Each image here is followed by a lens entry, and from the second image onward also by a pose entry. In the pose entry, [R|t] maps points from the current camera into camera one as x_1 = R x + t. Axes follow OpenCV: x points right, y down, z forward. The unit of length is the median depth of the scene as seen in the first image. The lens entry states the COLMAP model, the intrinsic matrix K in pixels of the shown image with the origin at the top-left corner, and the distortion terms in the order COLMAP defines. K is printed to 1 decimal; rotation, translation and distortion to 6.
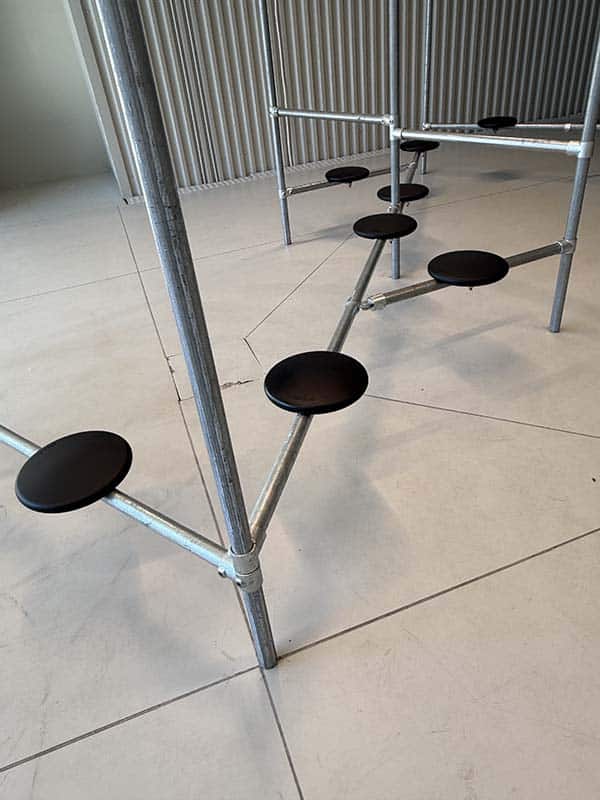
lens RADIAL K [[546.9, 0, 300.0], [0, 546.9, 400.0], [0, 0, 1]] dist [-0.005092, 0.001043]
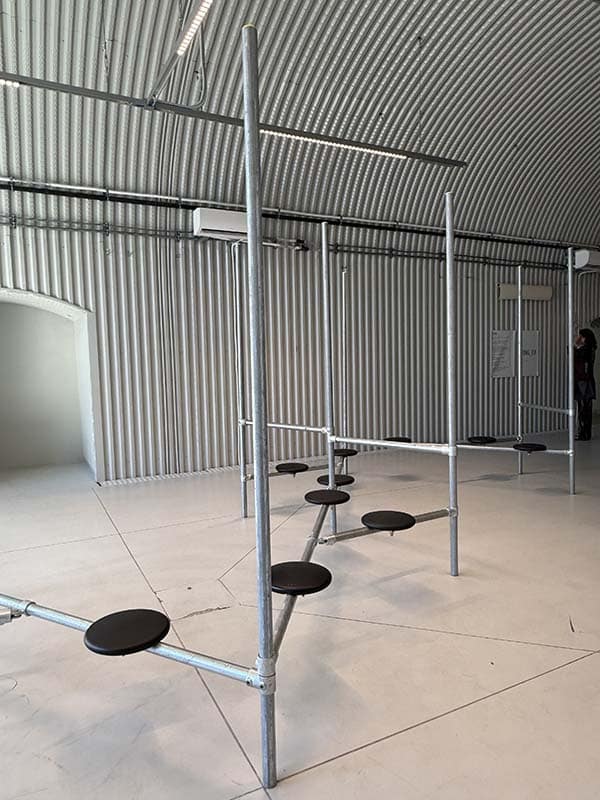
lens RADIAL K [[546.9, 0, 300.0], [0, 546.9, 400.0], [0, 0, 1]] dist [-0.005092, 0.001043]
pose [[0.989225, 0.065808, 0.130777, -0.135221], [0.012160, 0.853258, -0.521348, 0.237825], [-0.145896, 0.517320, 0.843264, -0.354296]]
